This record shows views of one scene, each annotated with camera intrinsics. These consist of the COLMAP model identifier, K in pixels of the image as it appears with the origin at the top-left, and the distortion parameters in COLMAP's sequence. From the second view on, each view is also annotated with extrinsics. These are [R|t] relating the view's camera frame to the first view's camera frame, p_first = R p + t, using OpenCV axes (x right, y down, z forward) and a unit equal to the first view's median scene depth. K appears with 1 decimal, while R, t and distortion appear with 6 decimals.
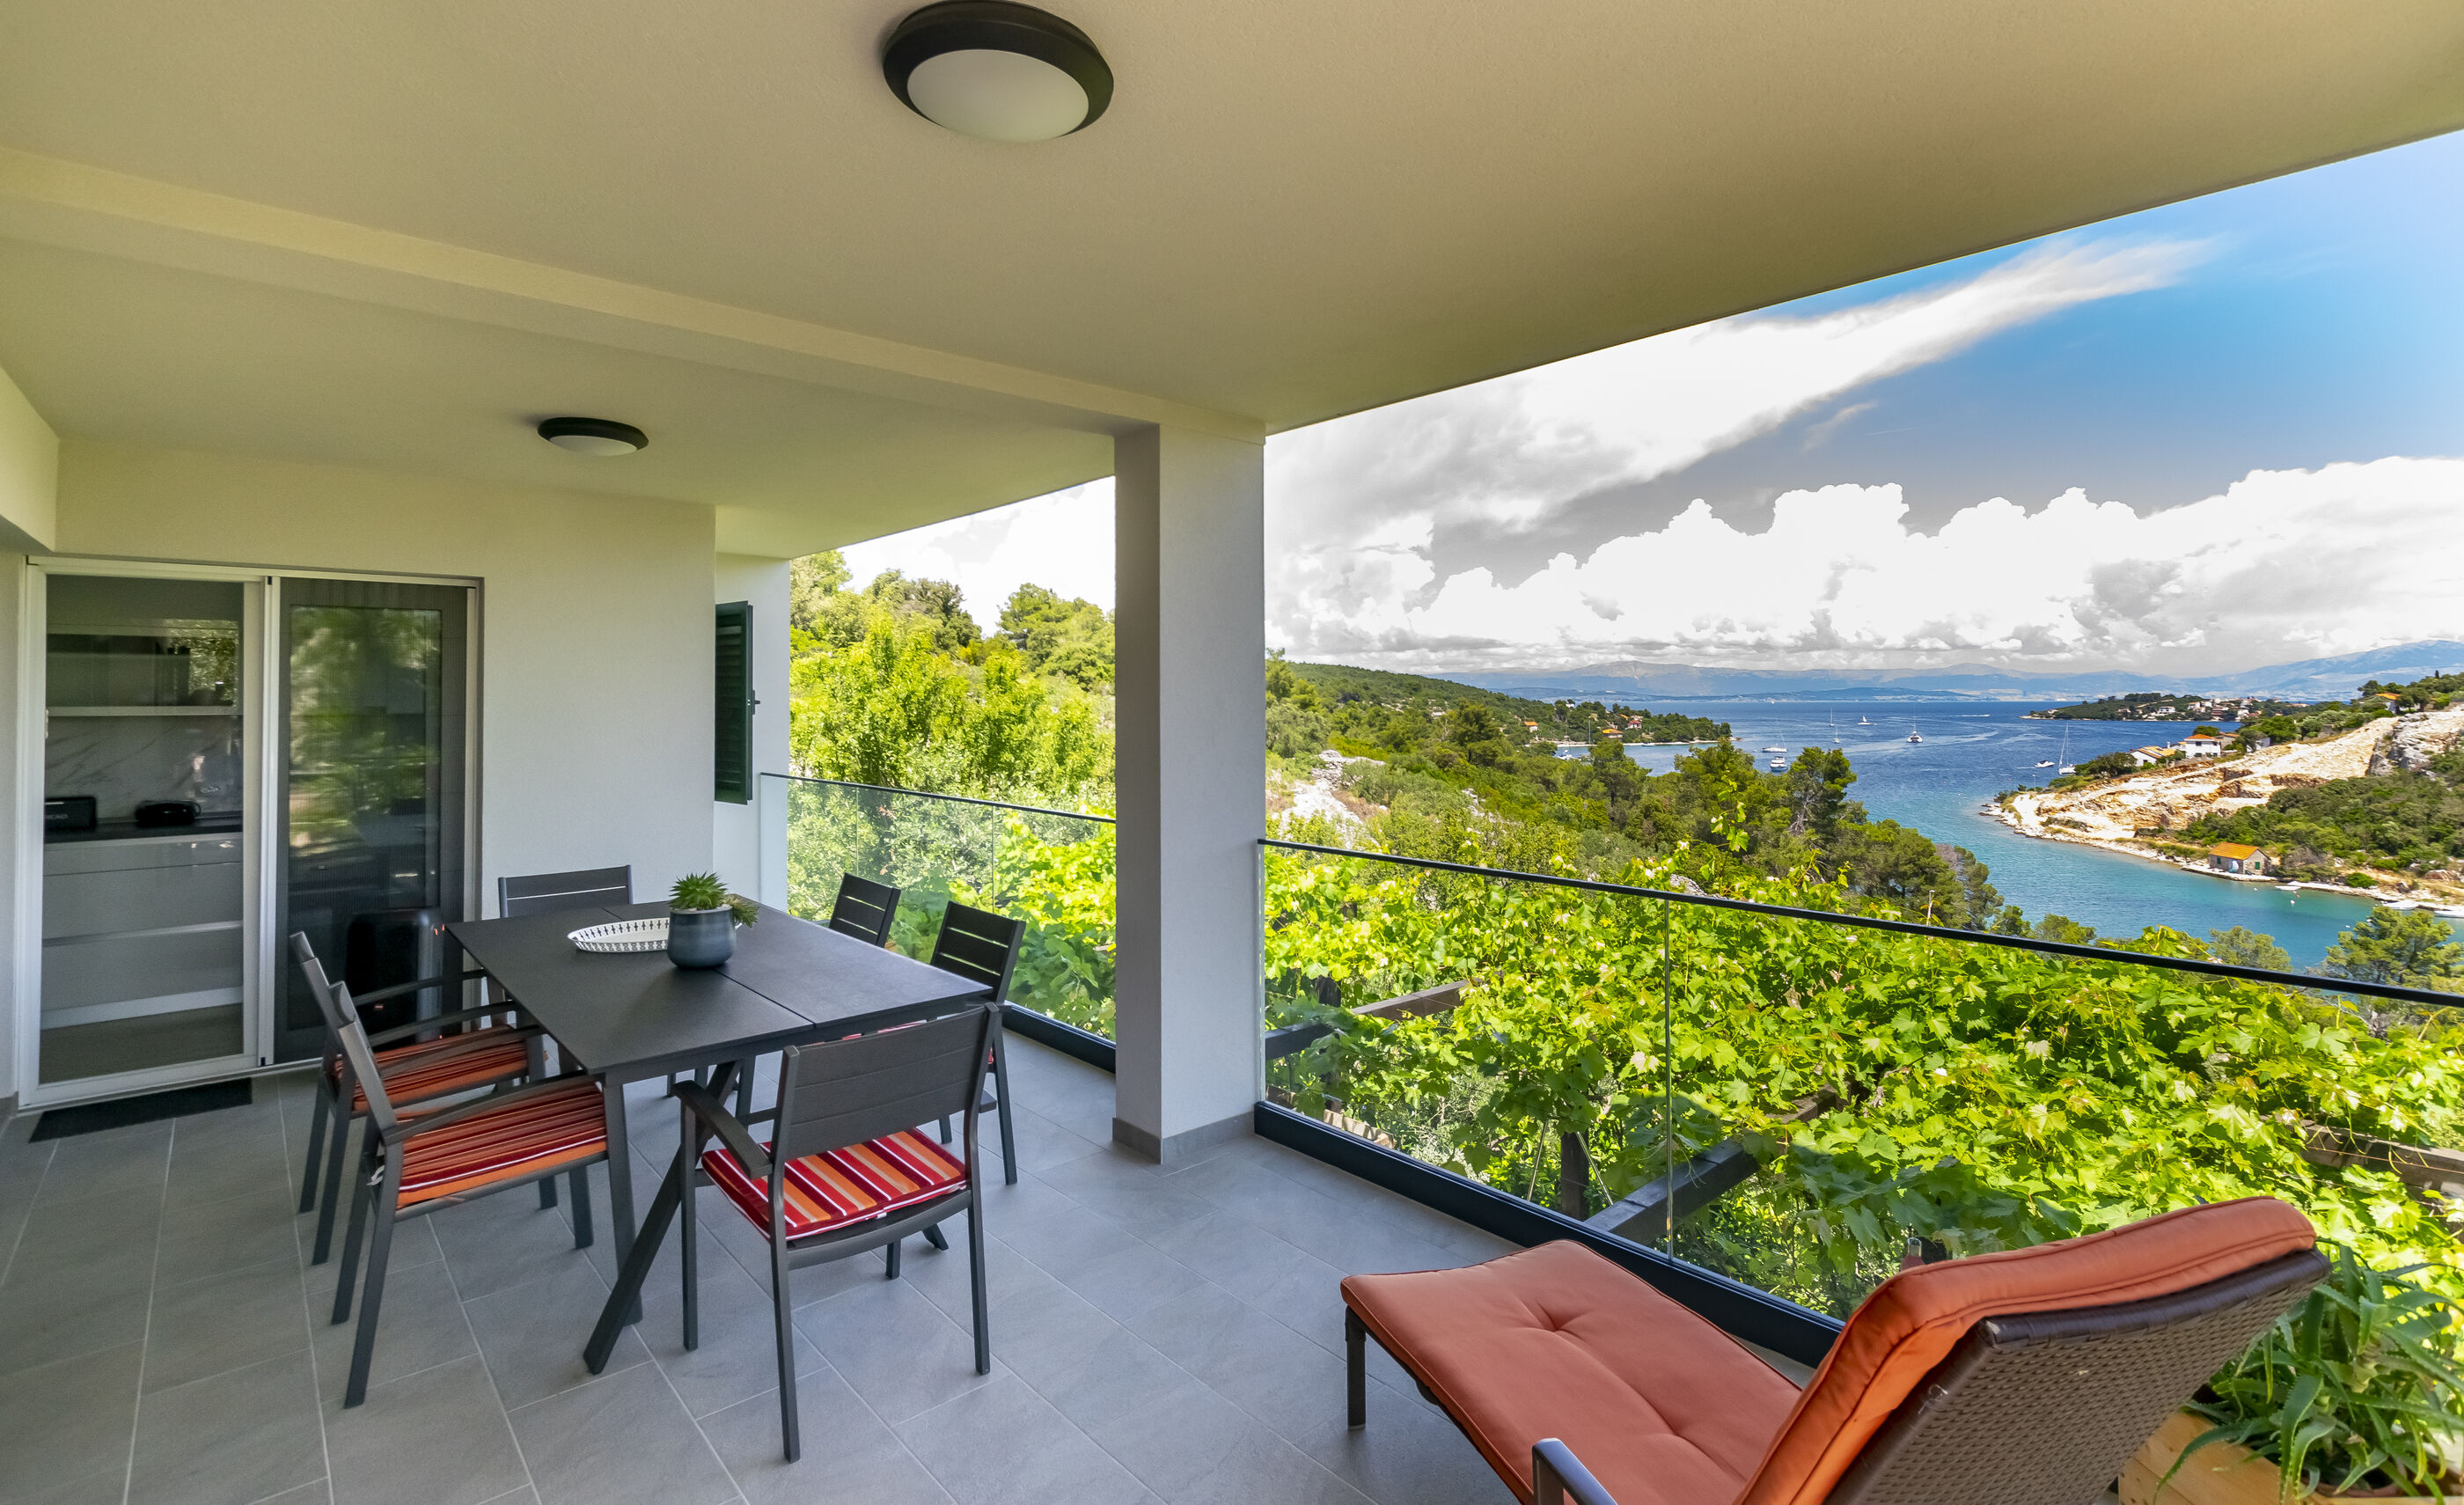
lens RADIAL K [[1163.1, 0, 1286.3], [0, 1163.1, 641.6], [0, 0, 1]] dist [-0.001513, -0.000405]
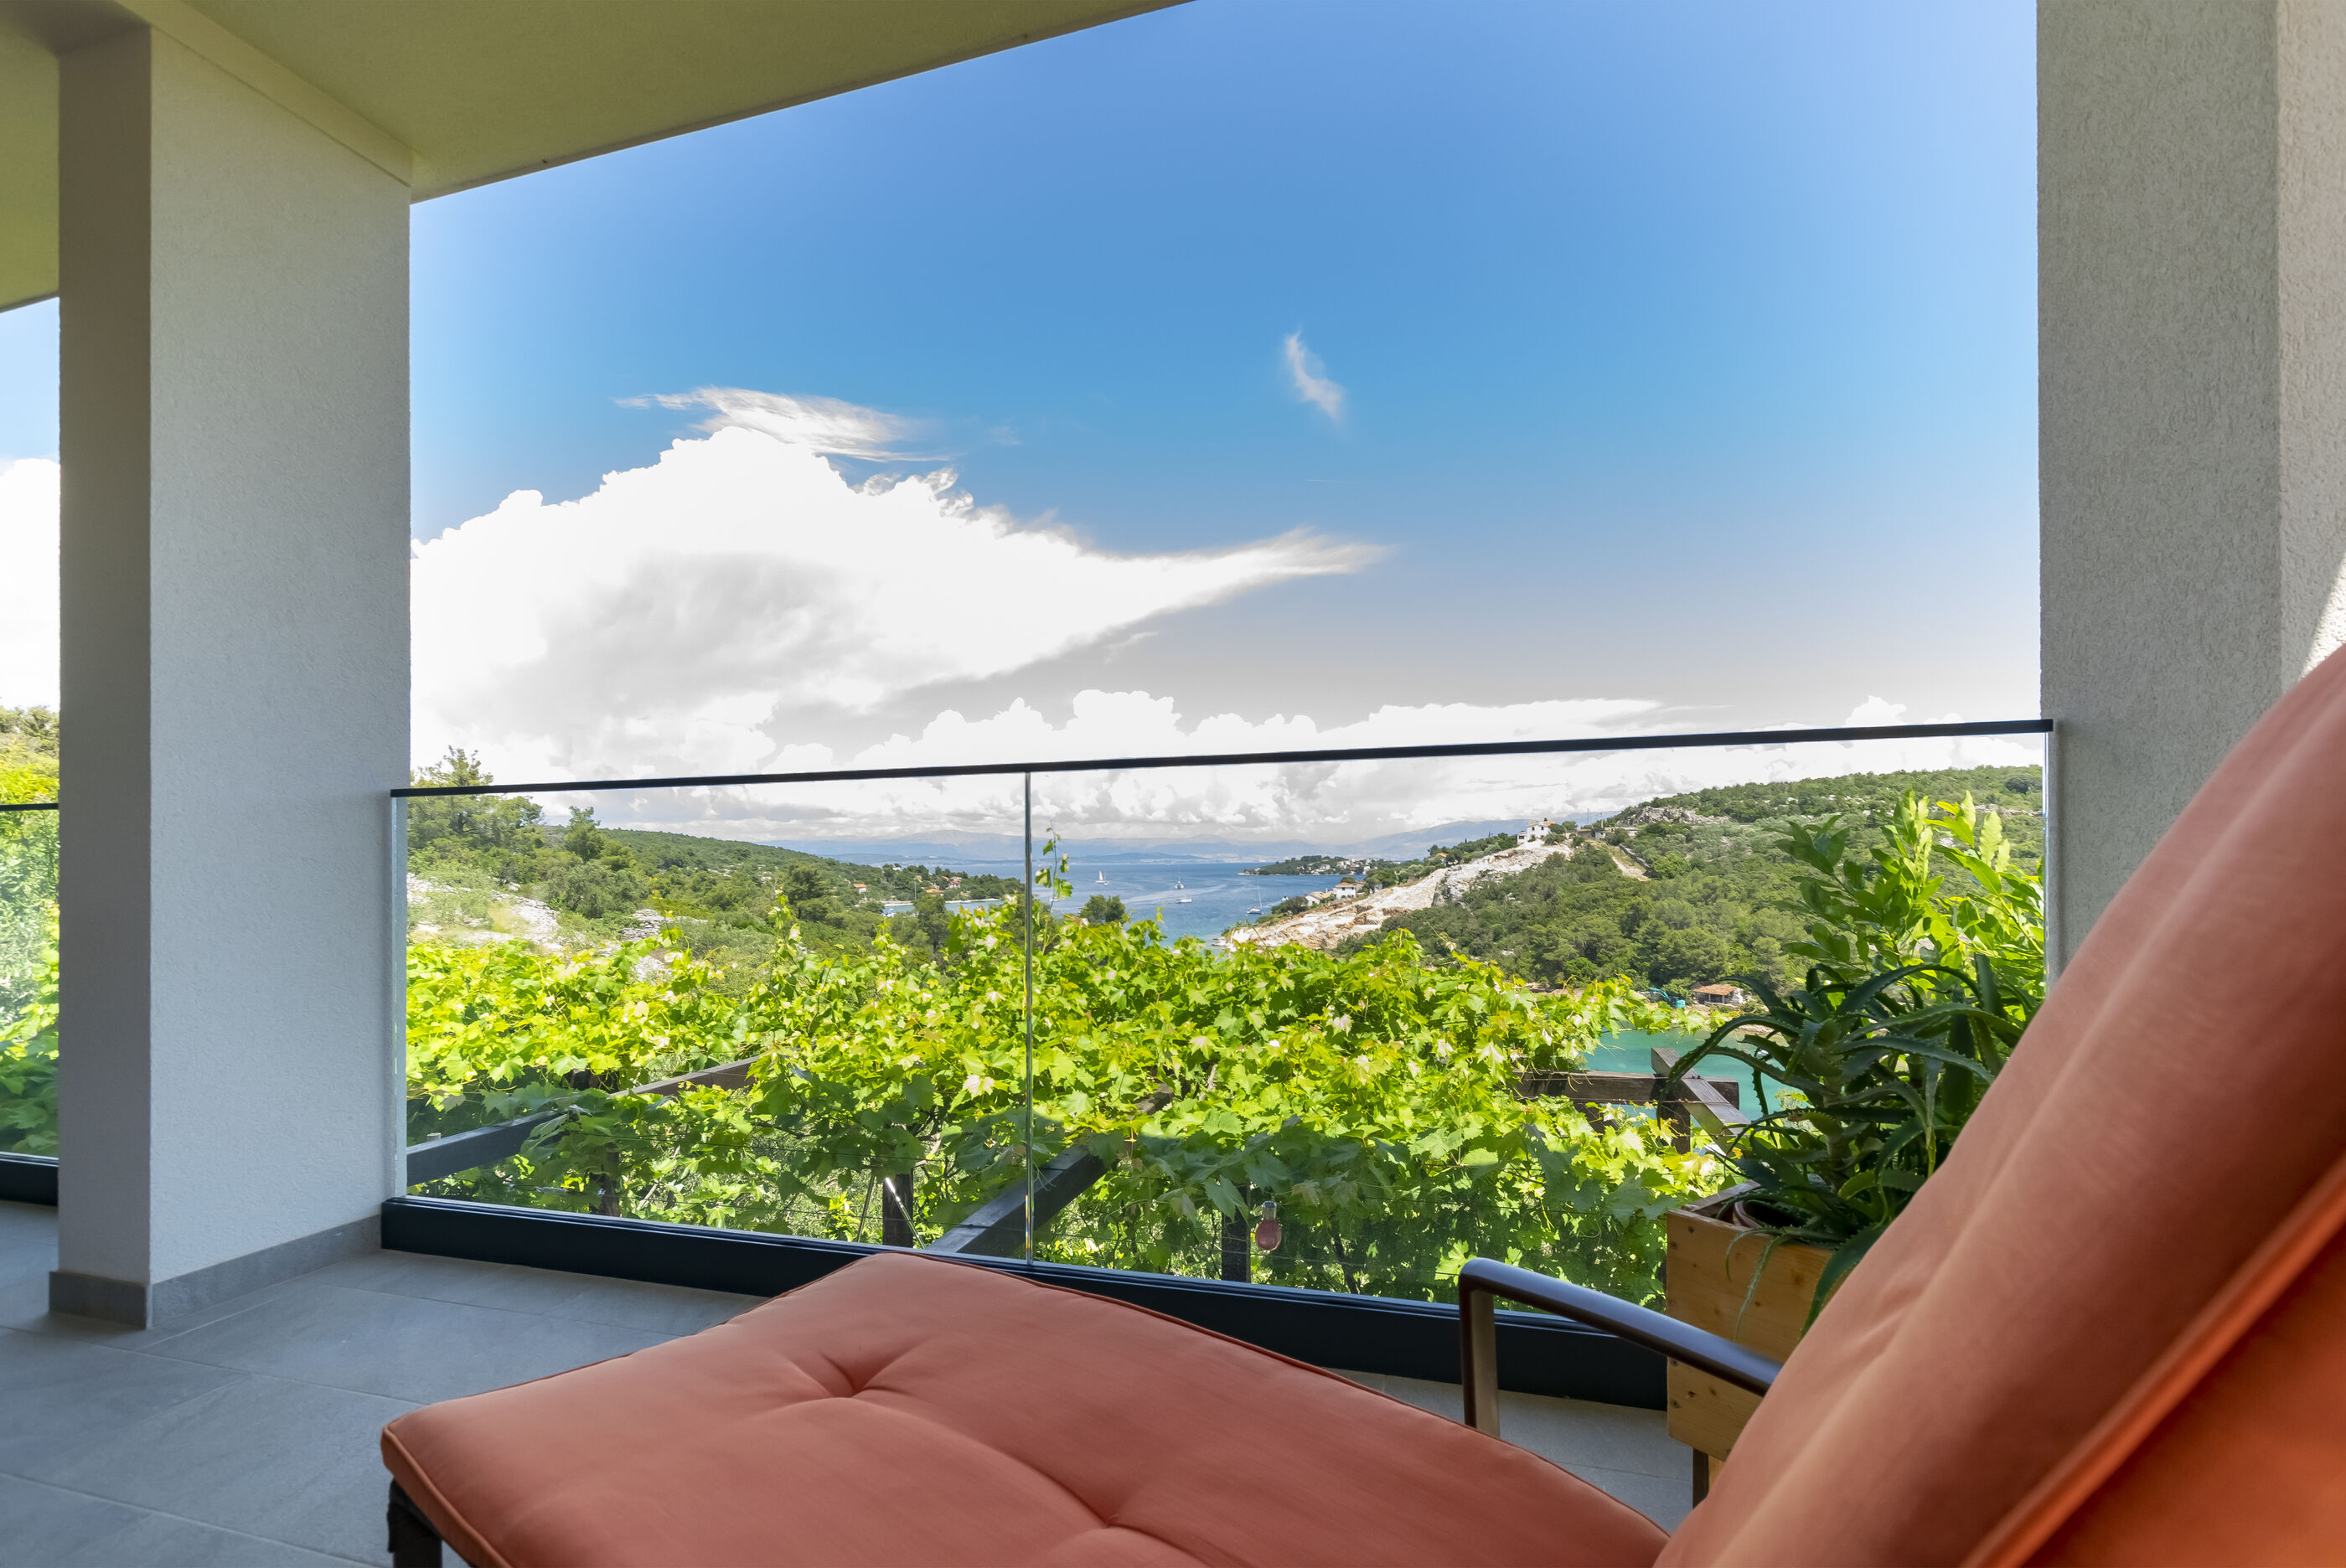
lens RADIAL K [[1015.3, 0, 1219.5], [0, 1015.3, 847.8], [0, 0, 1]] dist [0.008598, 0.000116]
pose [[0.854406, -0.001559, 0.519603, 0.046432], [-0.014230, 0.999550, 0.026397, 0.115193], [-0.519410, -0.029947, 0.854000, 0.183669]]
